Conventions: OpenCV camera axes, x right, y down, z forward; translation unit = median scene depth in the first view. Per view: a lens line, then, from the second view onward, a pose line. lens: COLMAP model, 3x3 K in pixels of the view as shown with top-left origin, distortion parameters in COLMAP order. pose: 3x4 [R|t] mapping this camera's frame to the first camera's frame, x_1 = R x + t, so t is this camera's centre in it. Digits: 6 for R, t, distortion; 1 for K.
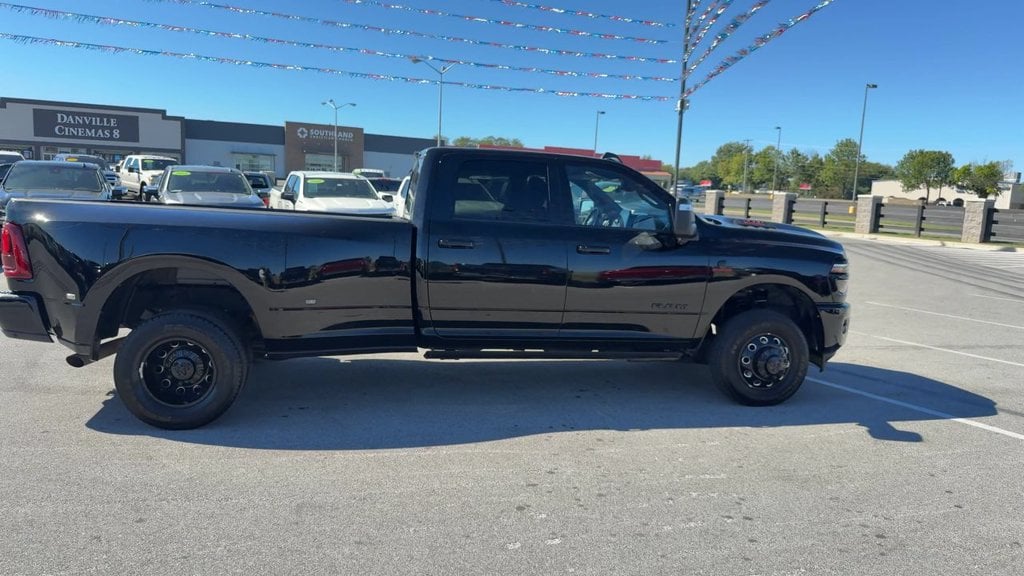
lens RADIAL K [[711.3, 0, 516.6], [0, 711.3, 289.7], [0, 0, 1]] dist [0.043671, -0.063477]
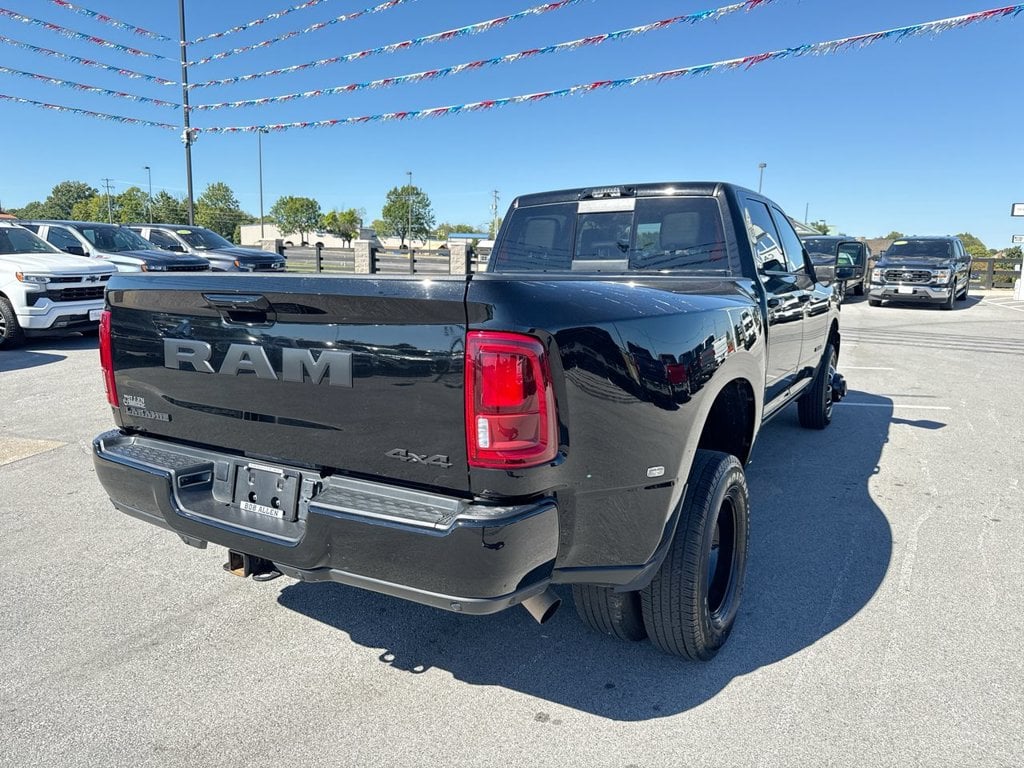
lens RADIAL K [[719.3, 0, 512.0], [0, 719.3, 378.1], [0, 0, 1]] dist [0.044067, -0.064353]
pose [[0.669911, -0.152684, 0.726572, -0.314461], [0.111585, 0.988215, 0.104783, -0.034850], [-0.734009, 0.010879, 0.679053, 0.226245]]
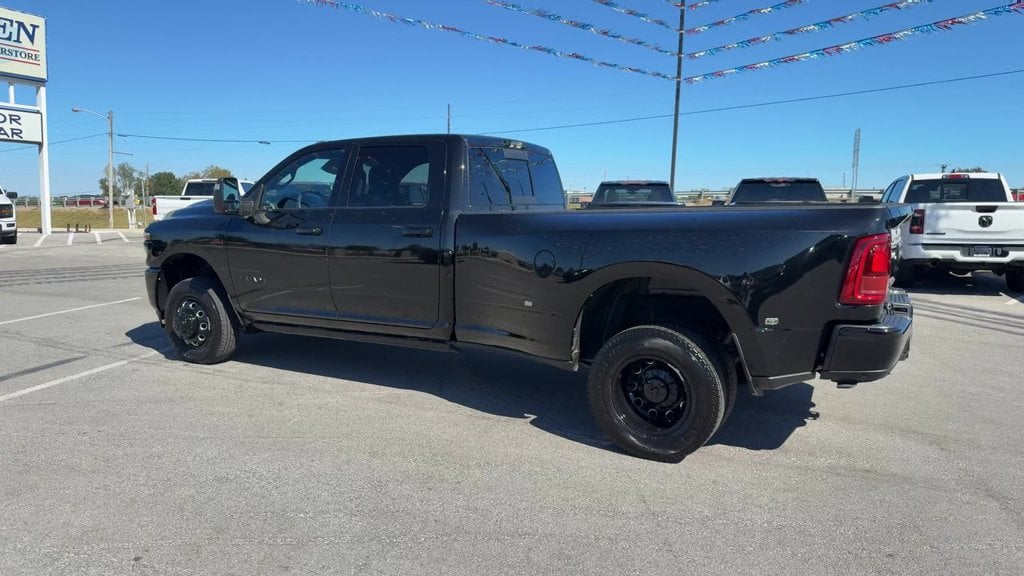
lens RADIAL K [[711.3, 0, 512.7], [0, 711.3, 289.9], [0, 0, 1]] dist [0.043671, -0.063477]
pose [[-0.757883, -0.120389, 0.641186, -0.311914], [0.045942, 0.970537, 0.236531, -0.090458], [-0.650771, 0.208720, -0.730023, 0.700372]]
